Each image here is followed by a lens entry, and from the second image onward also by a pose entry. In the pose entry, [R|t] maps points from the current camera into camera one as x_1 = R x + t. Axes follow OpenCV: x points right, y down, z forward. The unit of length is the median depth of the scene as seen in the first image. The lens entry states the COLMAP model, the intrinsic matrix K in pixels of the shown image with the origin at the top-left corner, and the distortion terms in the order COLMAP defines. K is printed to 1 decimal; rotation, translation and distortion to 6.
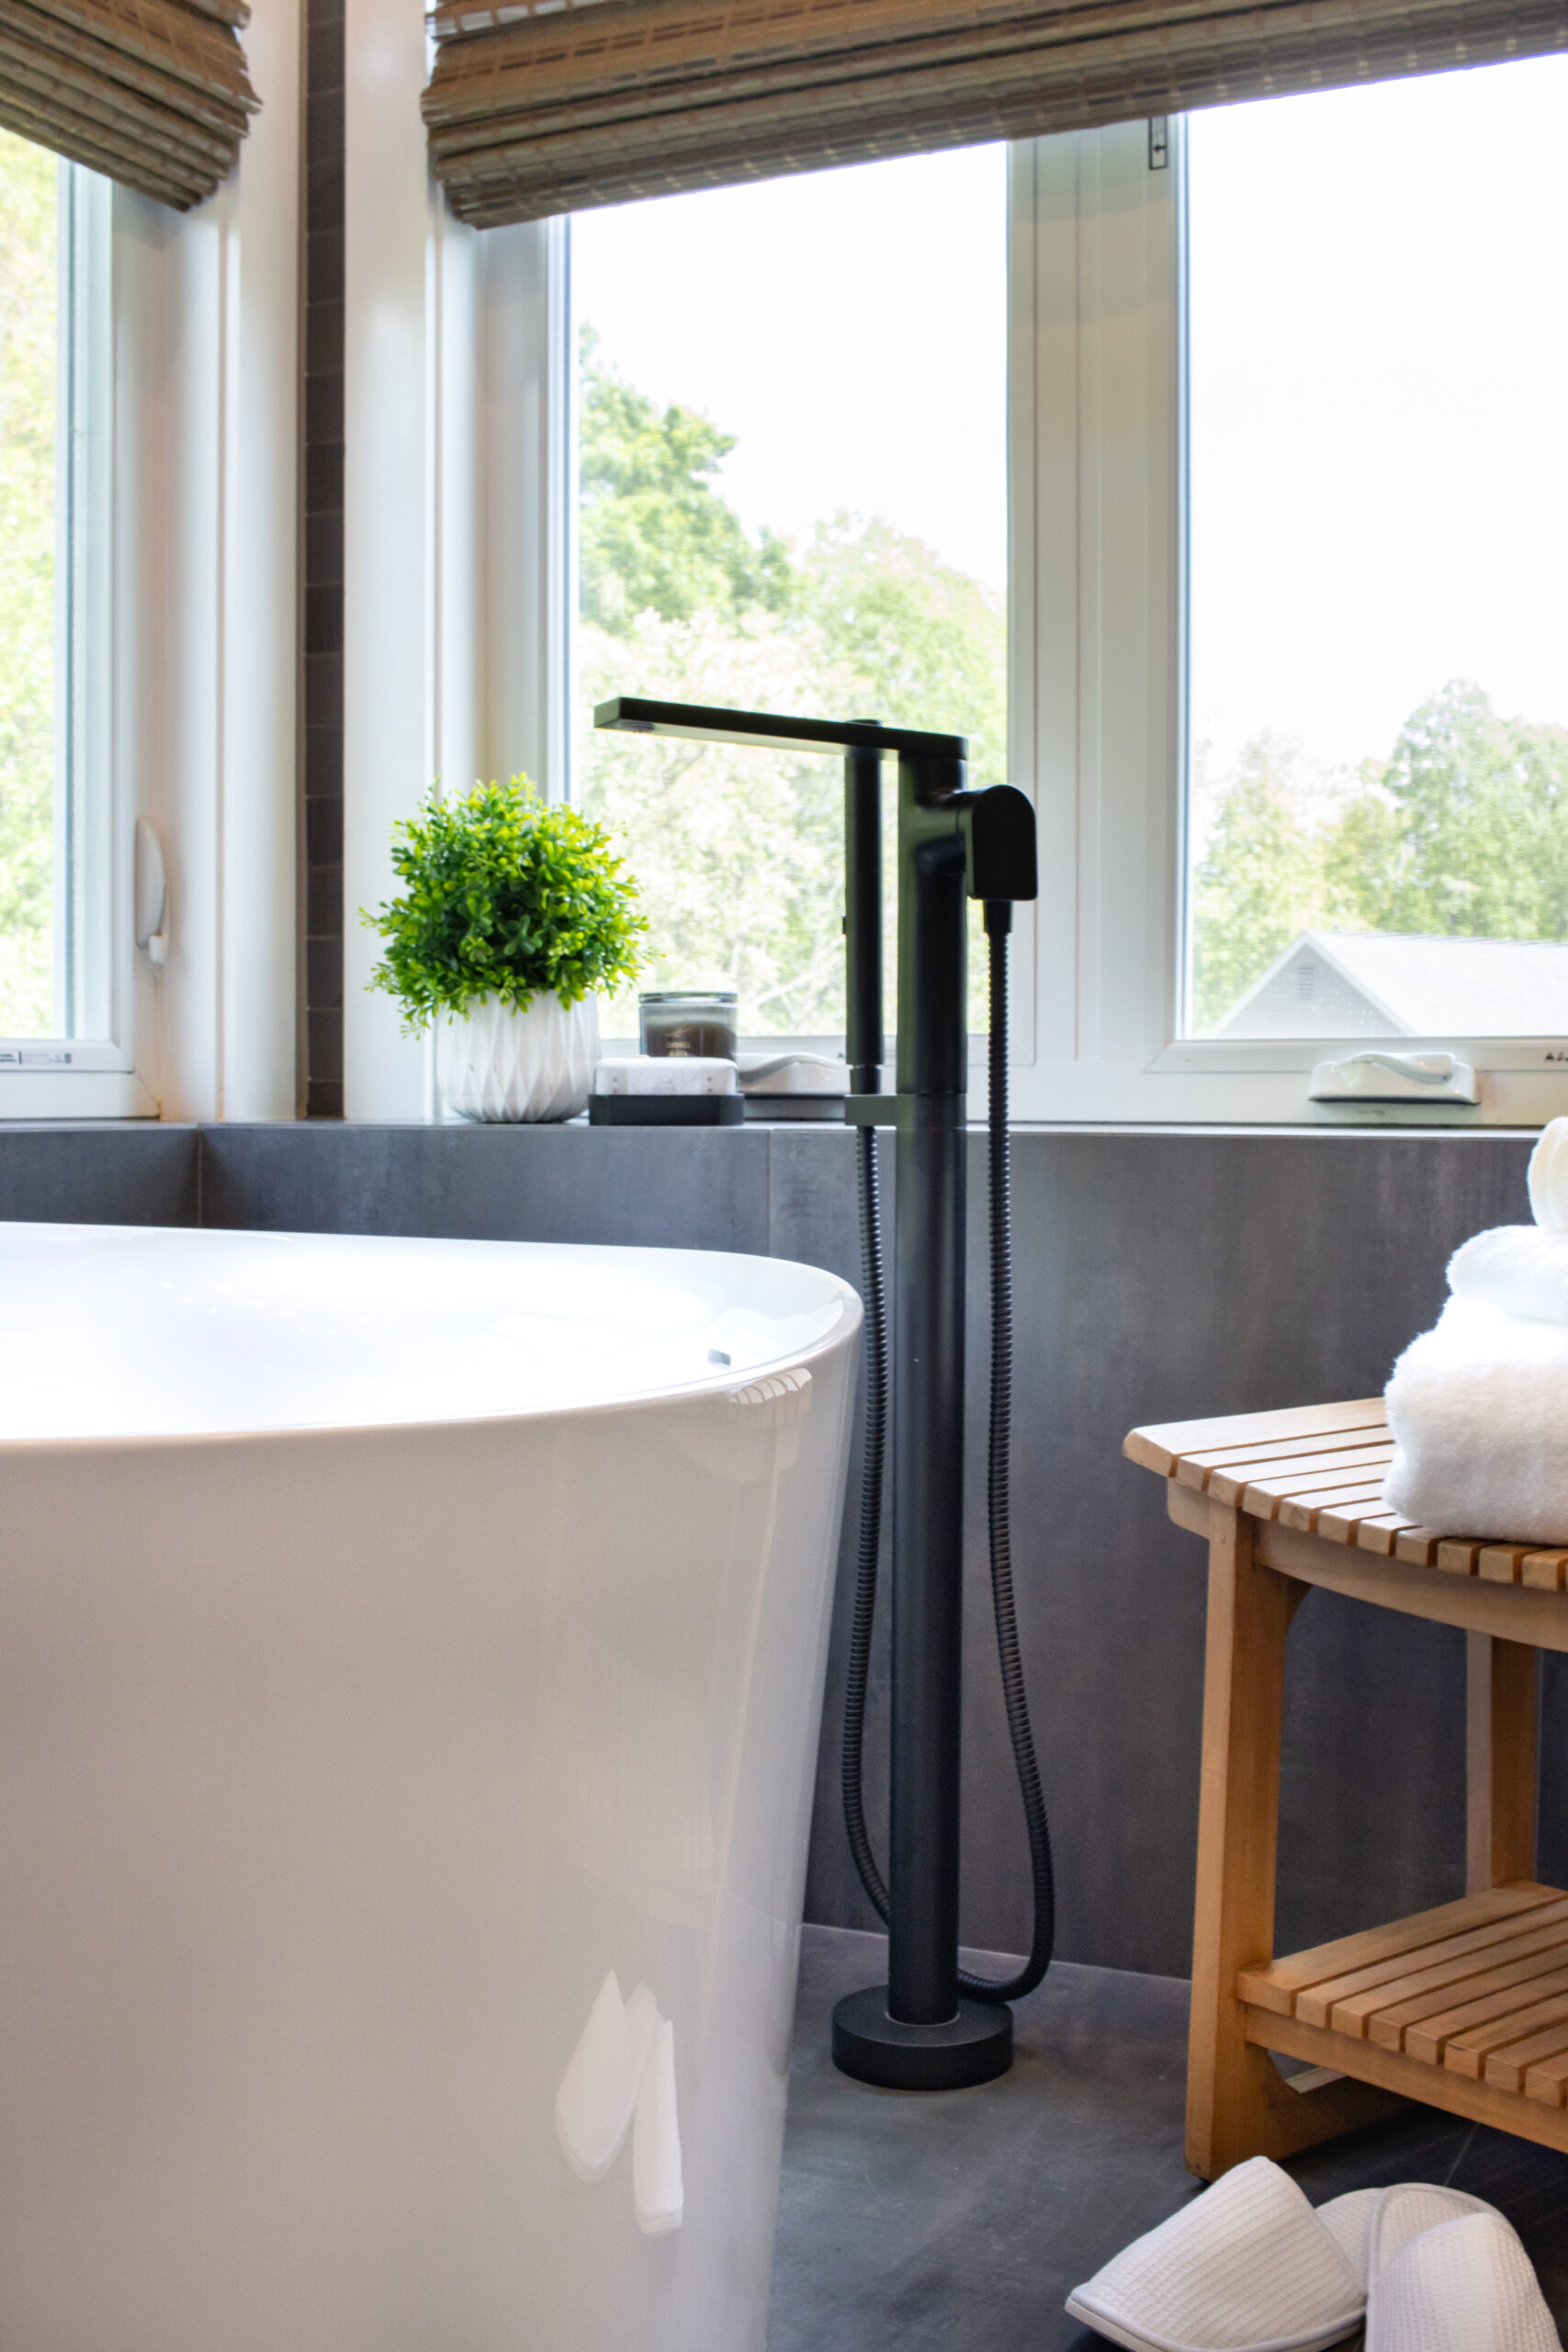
lens RADIAL K [[2636.9, 0, 821.5], [0, 2636.9, 1161.9], [0, 0, 1]] dist [-0.009538, 0.000000]
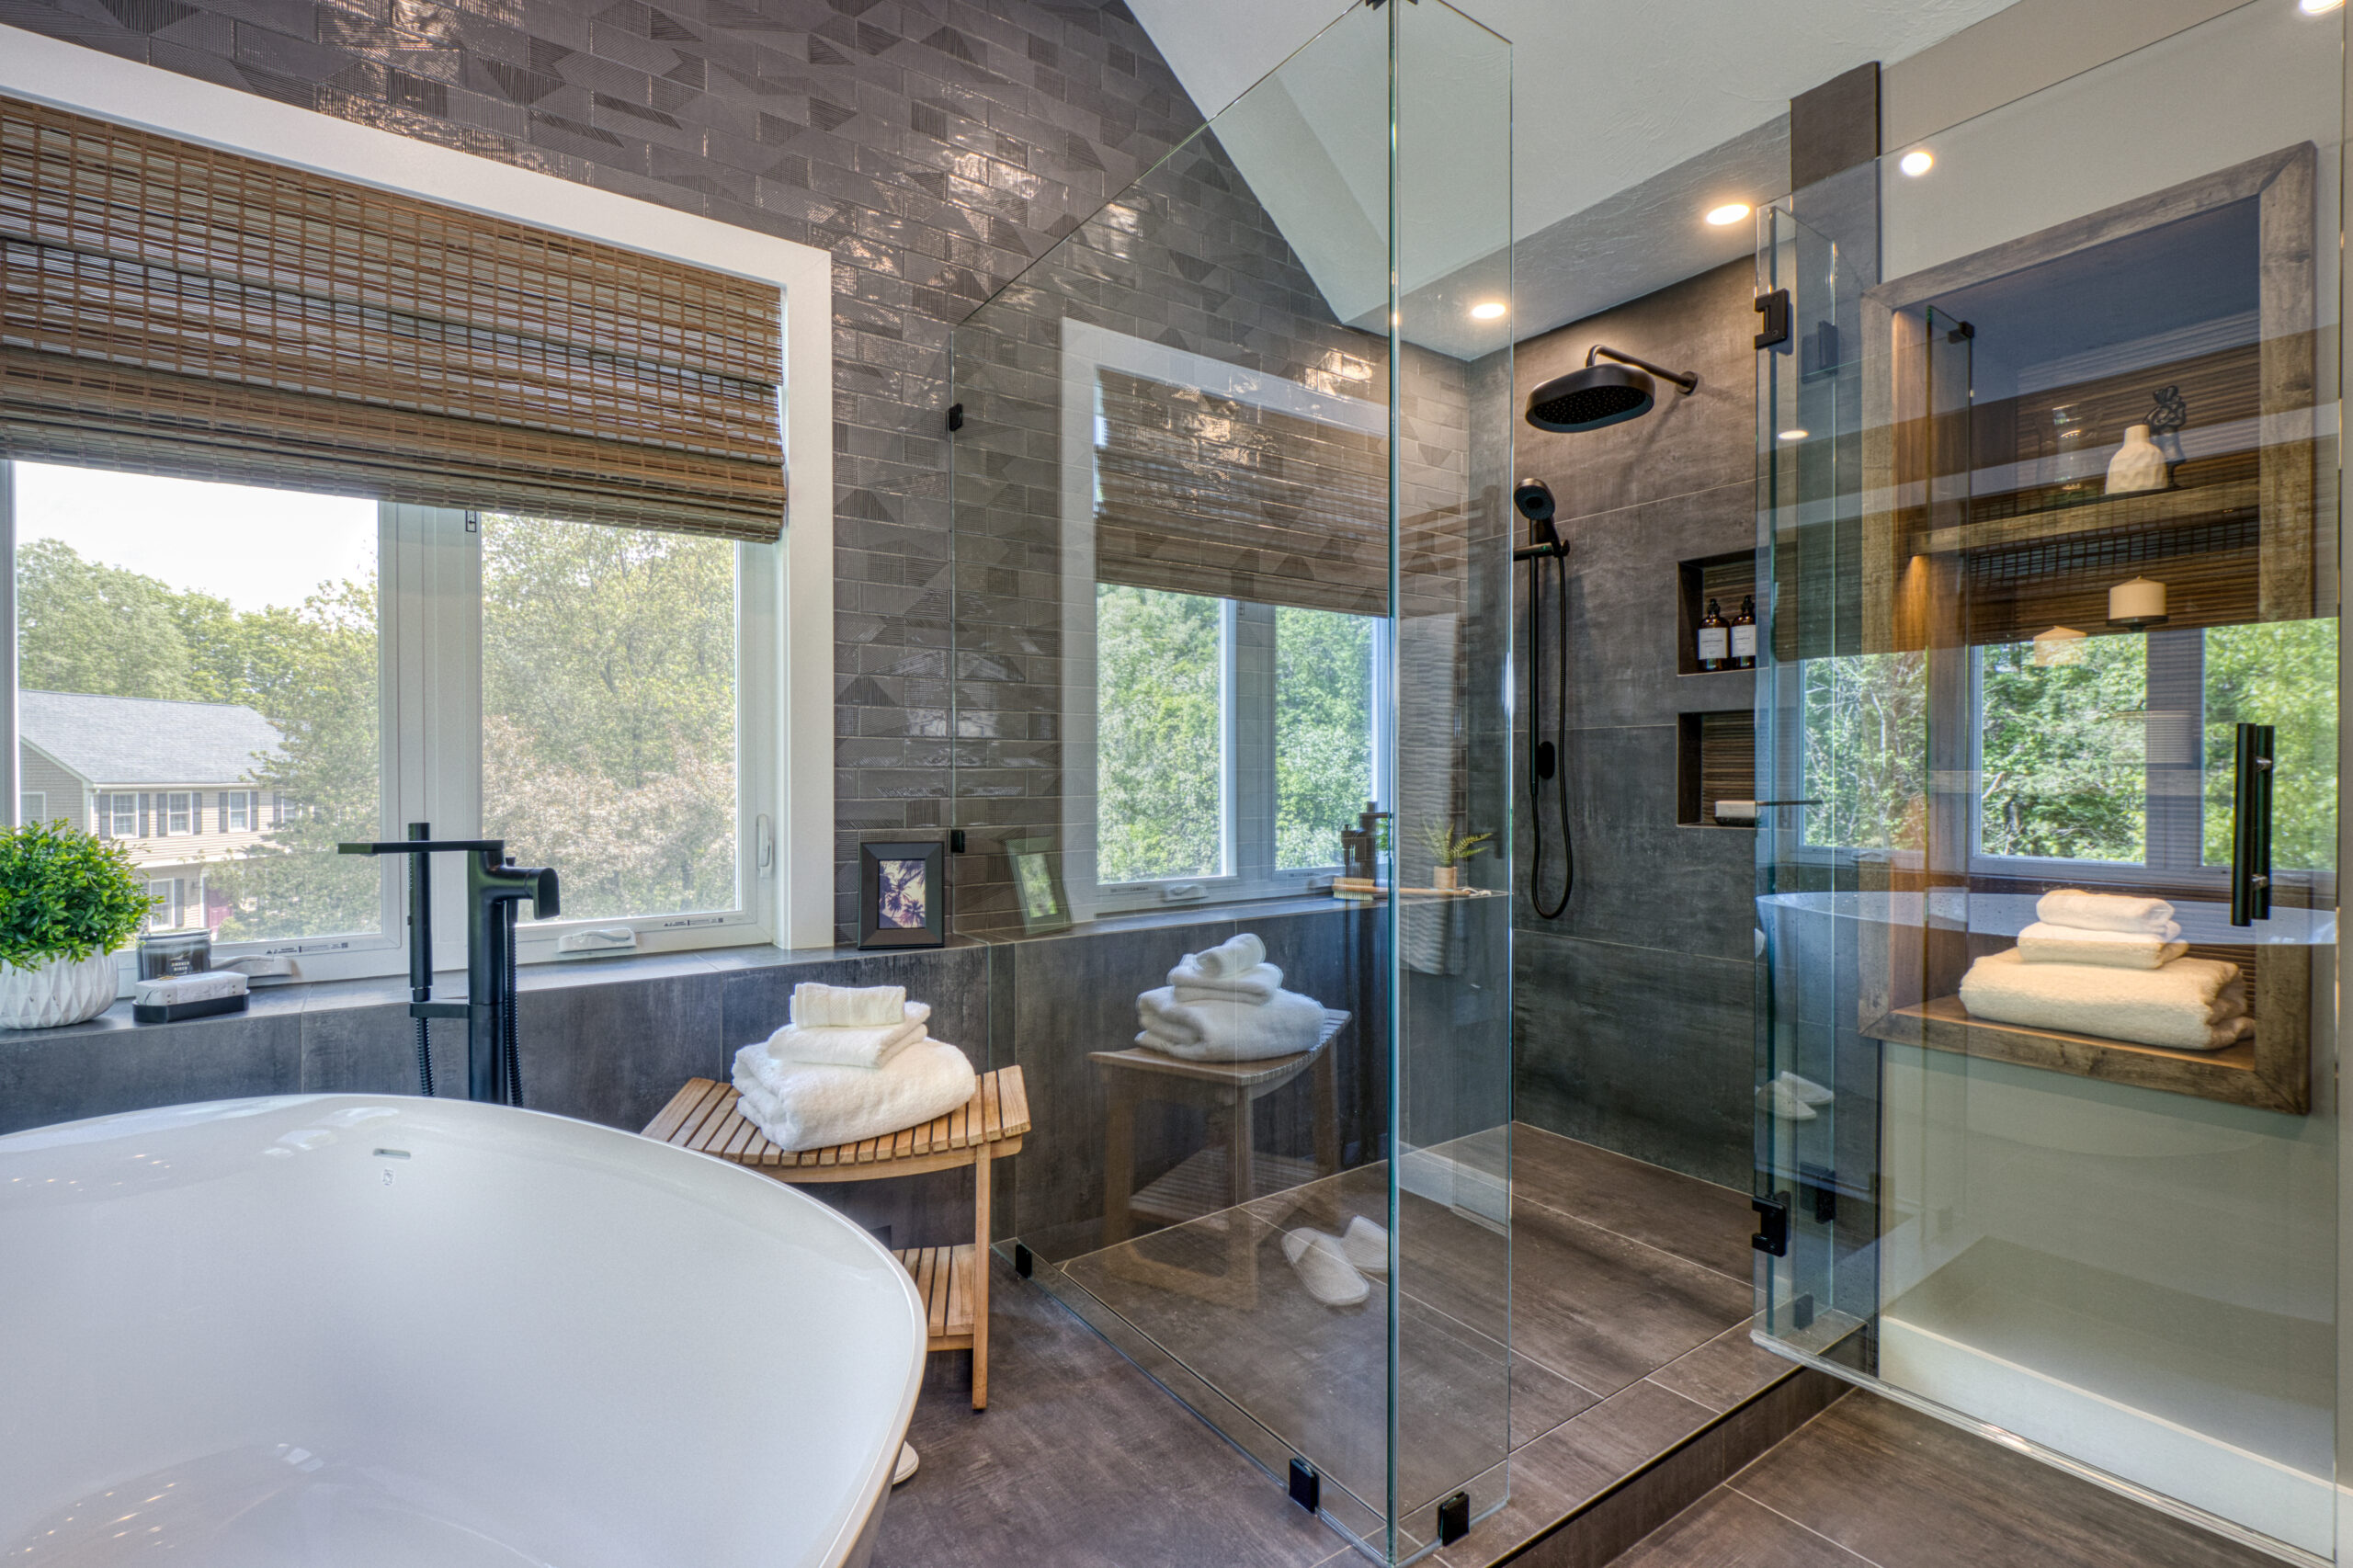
lens RADIAL K [[1094.0, 0, 1196.0], [0, 1094.0, 783.1], [0, 0, 1]] dist [-0.004882, -0.002500]
pose [[0.497511, -0.012797, 0.867363, -0.353670], [0.027950, 0.999608, -0.001284, -0.149711], [-0.867007, 0.024882, 0.497674, 0.041227]]
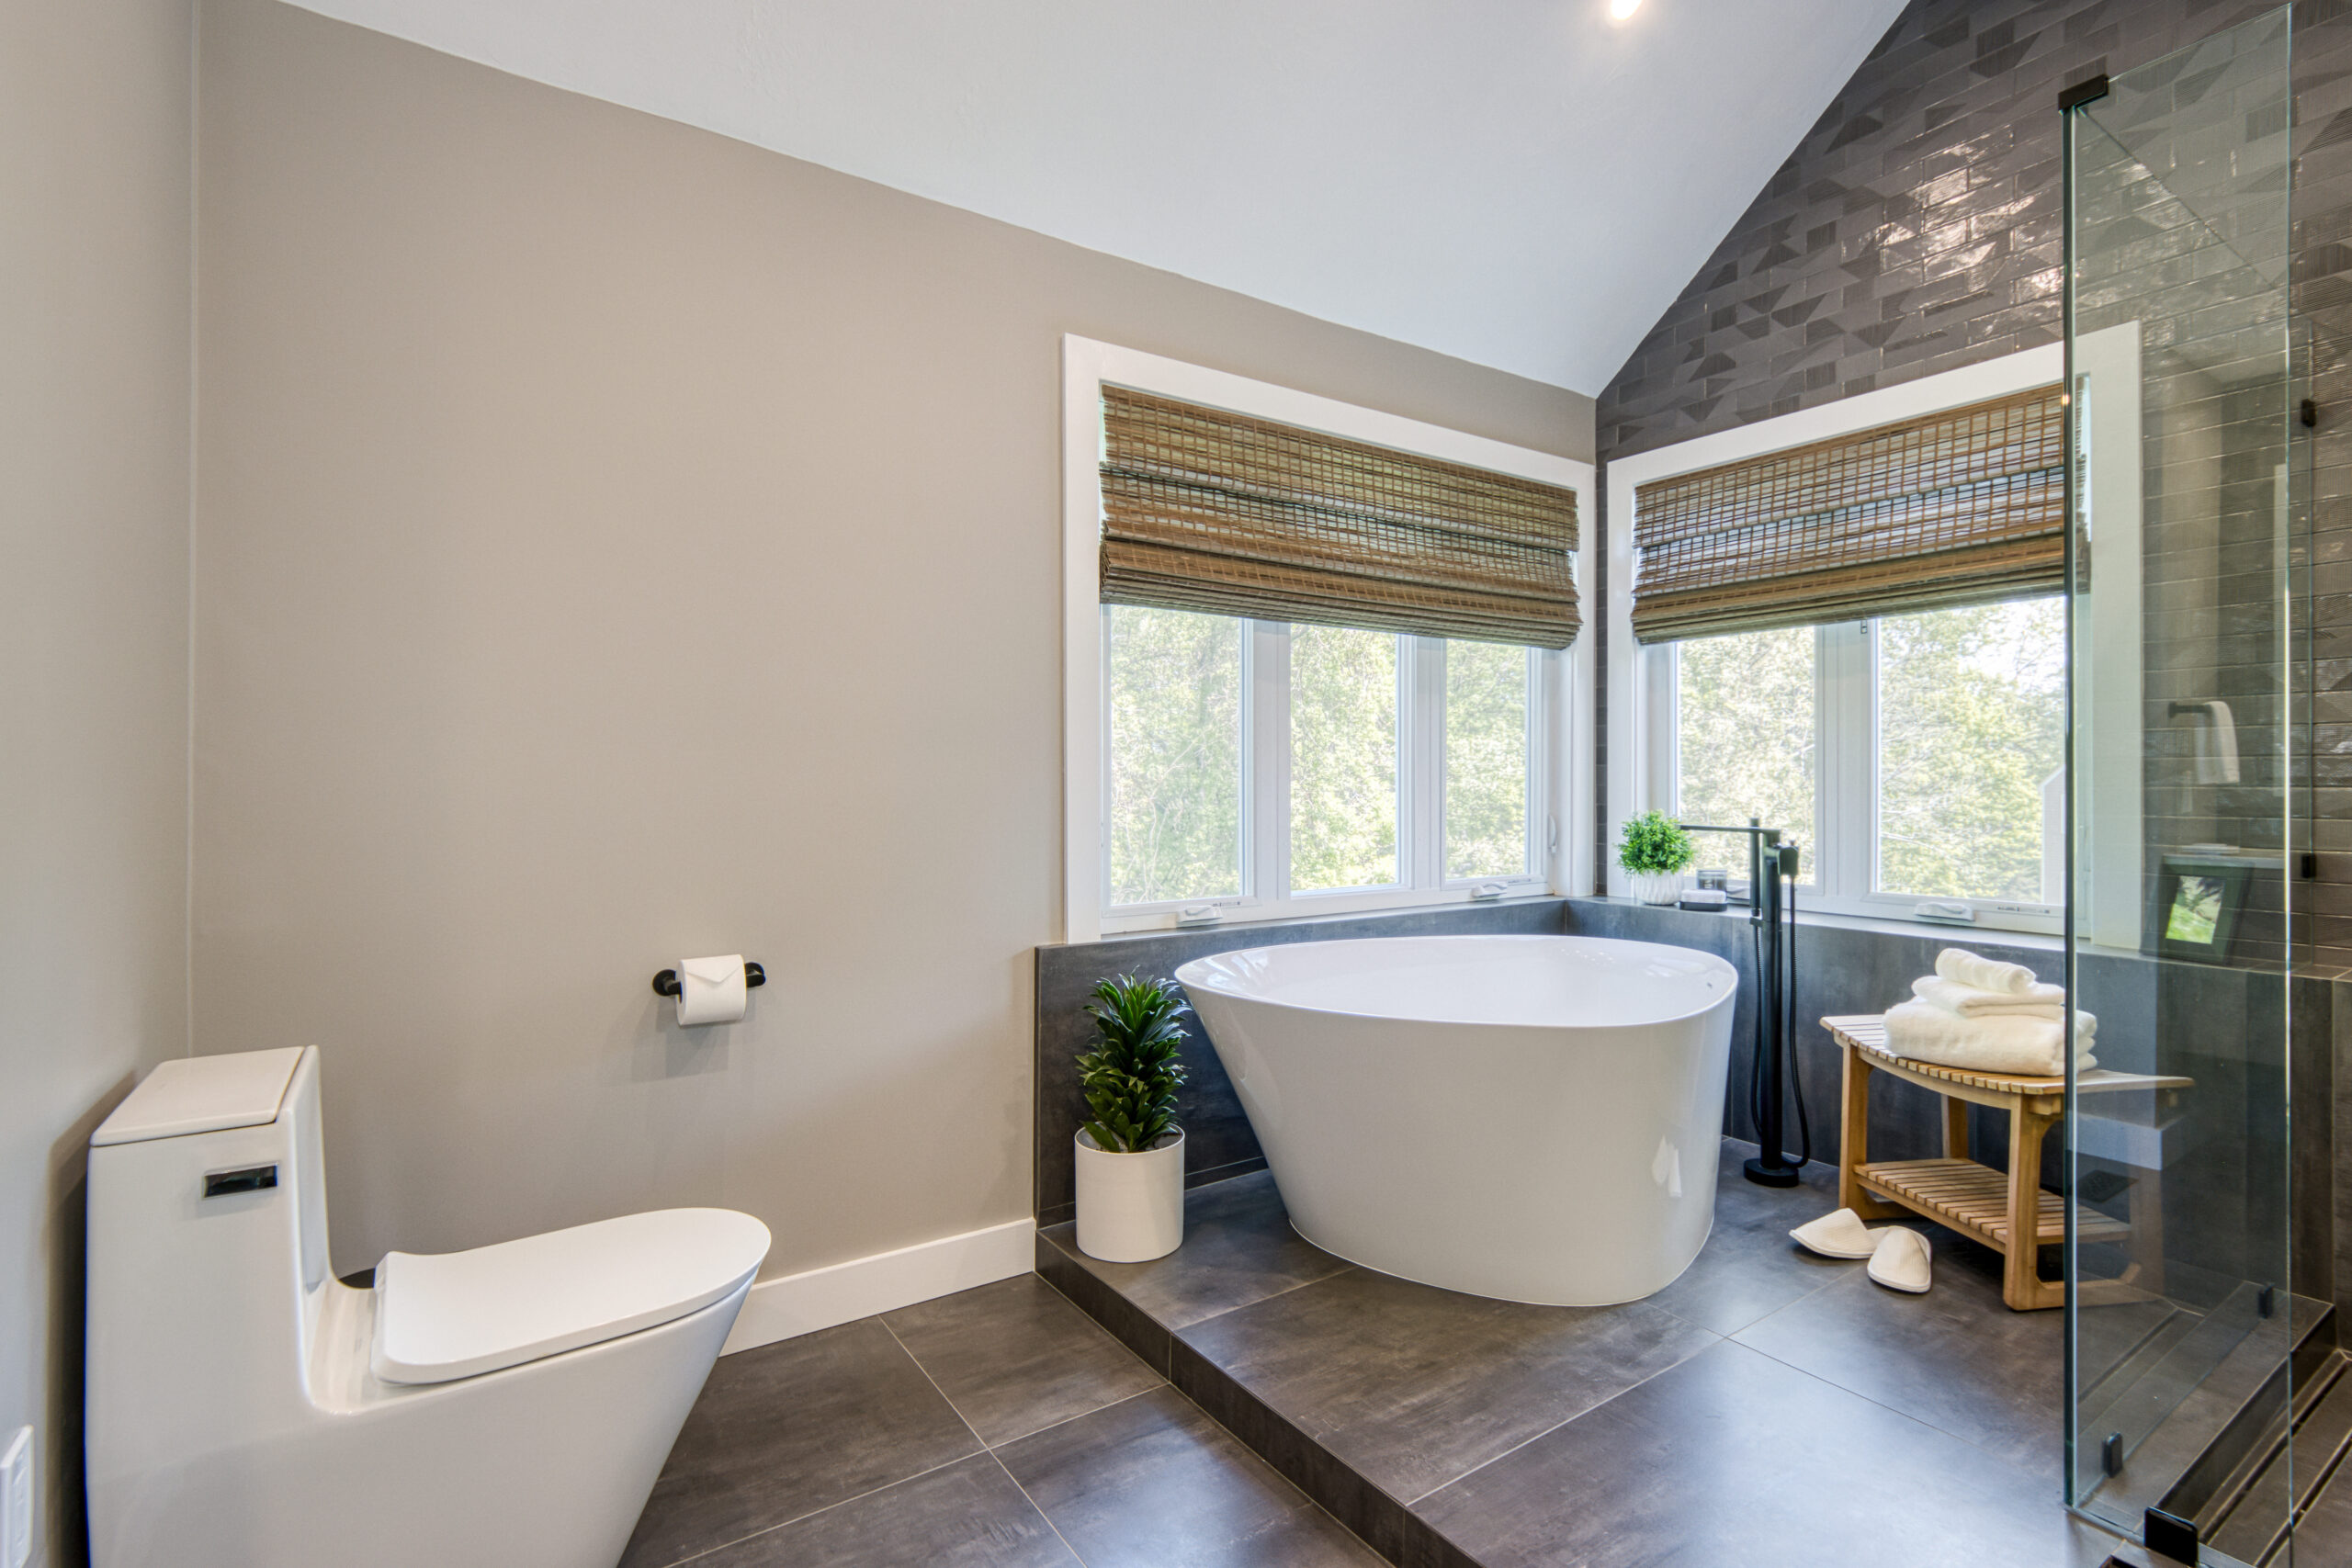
lens RADIAL K [[1093.5, 0, 1169.5], [0, 1093.5, 786.9], [0, 0, 1]] dist [-0.004882, -0.002500]
pose [[0.849178, -0.003523, -0.528095, 0.107044], [-0.009030, 0.999735, -0.021190, -0.142098], [0.528030, 0.022763, 0.848921, -0.629296]]
